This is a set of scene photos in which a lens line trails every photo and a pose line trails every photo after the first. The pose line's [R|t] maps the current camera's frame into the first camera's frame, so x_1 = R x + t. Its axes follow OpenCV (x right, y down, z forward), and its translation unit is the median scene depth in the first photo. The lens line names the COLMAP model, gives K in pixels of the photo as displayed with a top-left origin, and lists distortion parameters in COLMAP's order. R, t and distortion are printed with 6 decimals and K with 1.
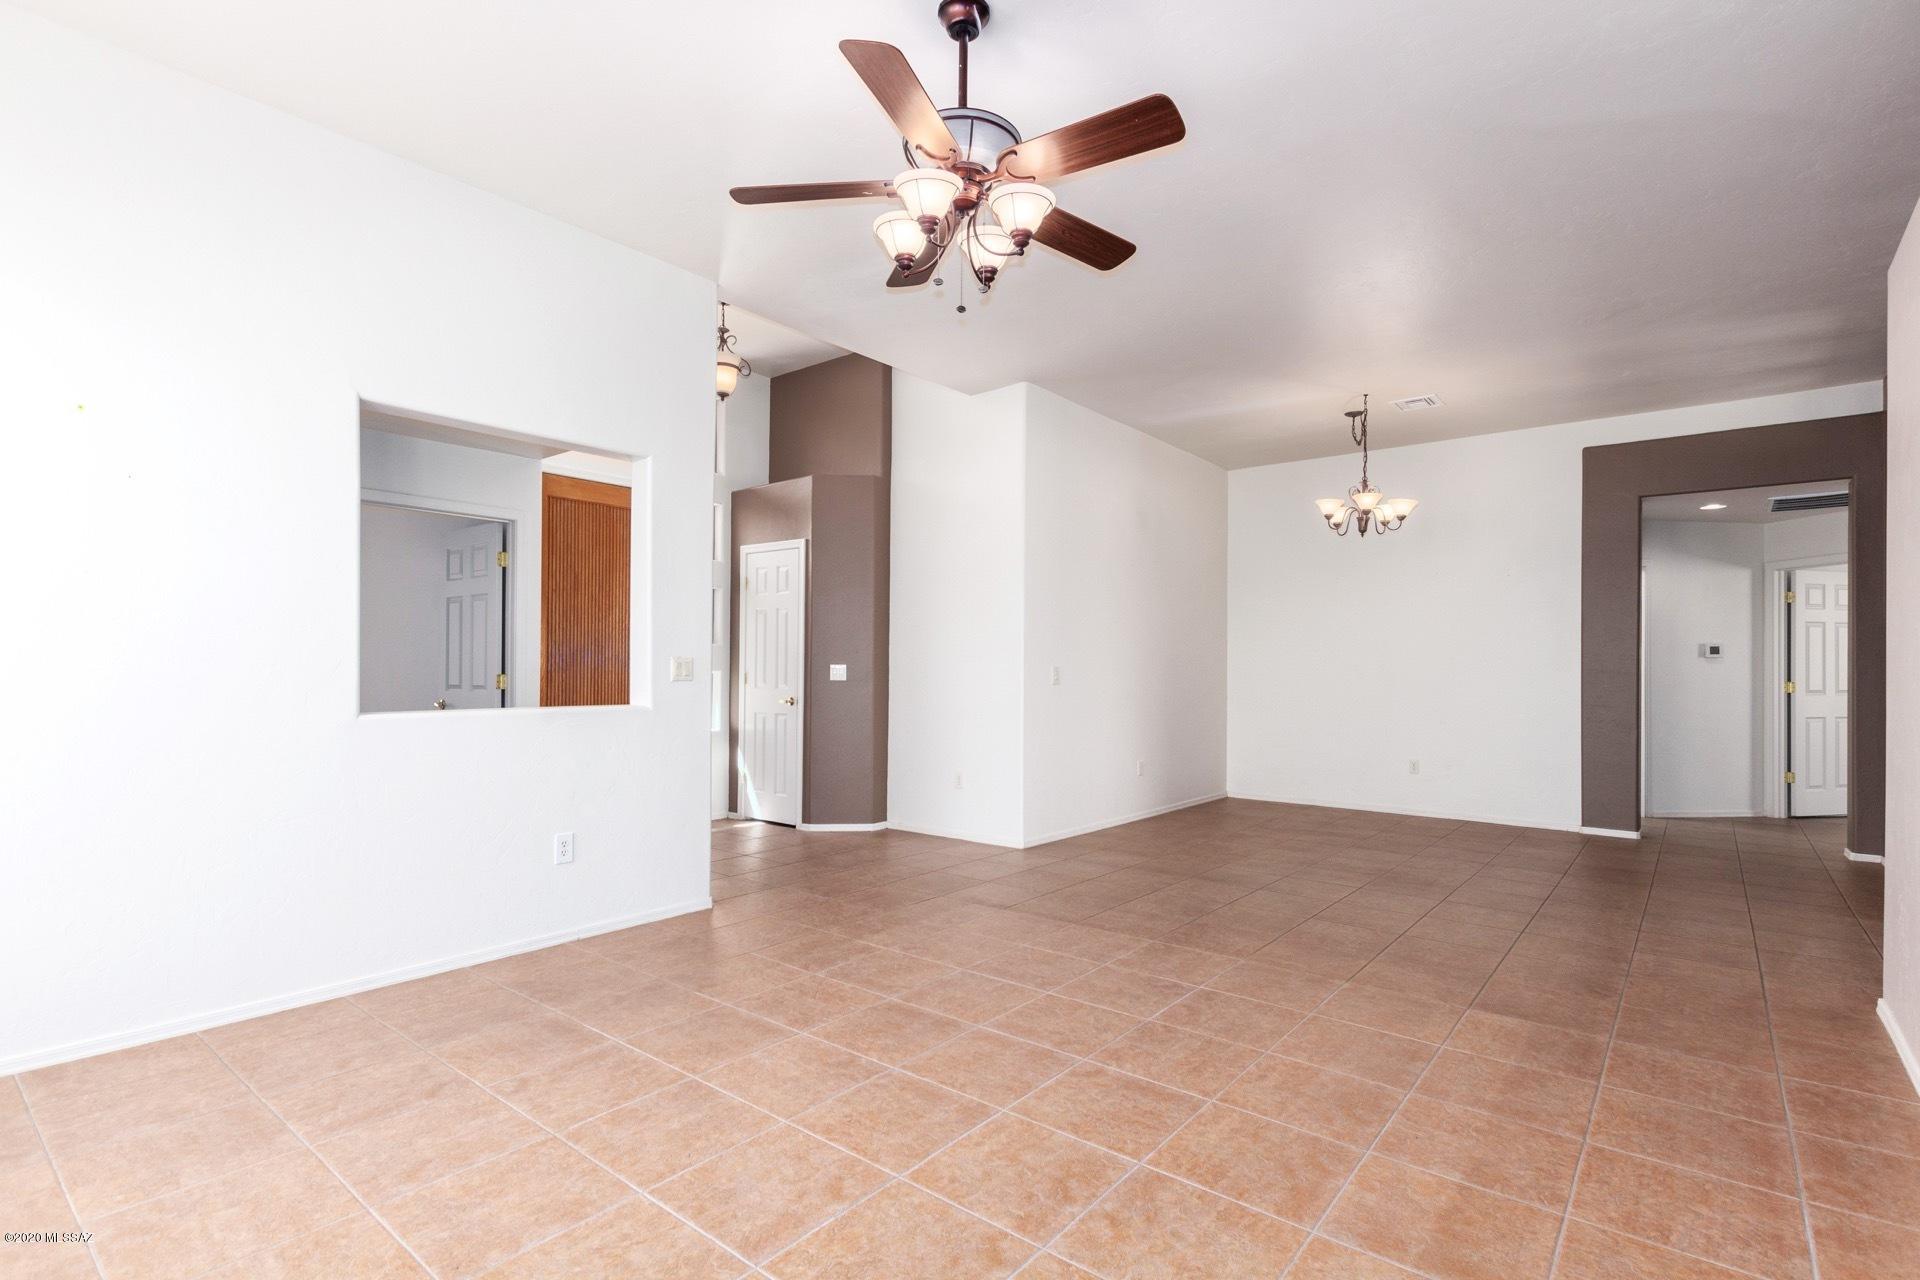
lens RADIAL K [[887.3, 0, 963.6], [0, 887.3, 665.1], [0, 0, 1]] dist [-0.005595, -0.000633]
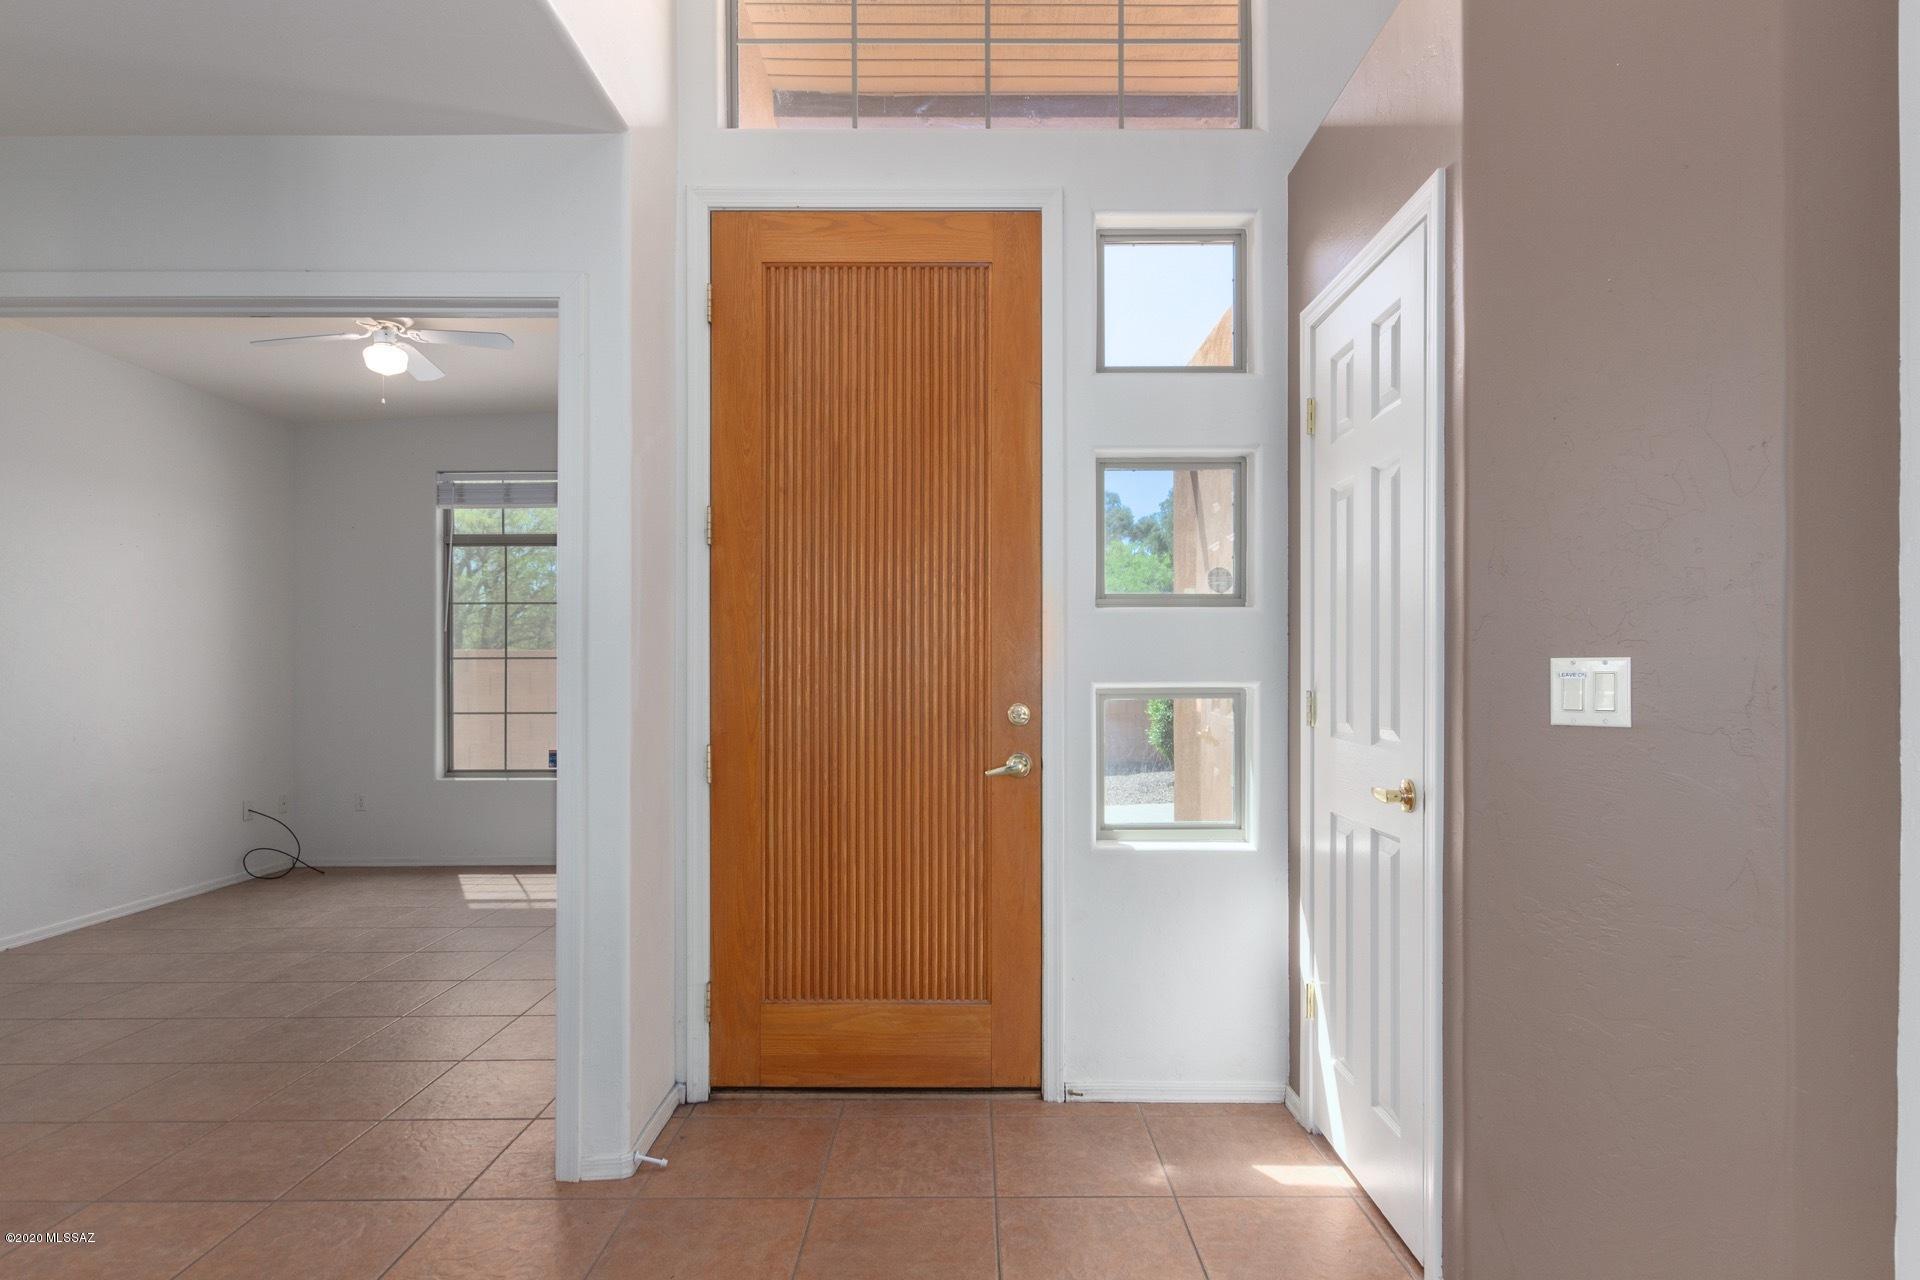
lens RADIAL K [[974.5, 0, 965.9], [0, 974.5, 671.4], [0, 0, 1]] dist [-0.000905, -0.000080]
pose [[0.631127, -0.002524, -0.775675, -0.046938], [0.003337, 0.999994, -0.000538, 0.002576], [0.775672, -0.002249, 0.631132, 0.710133]]
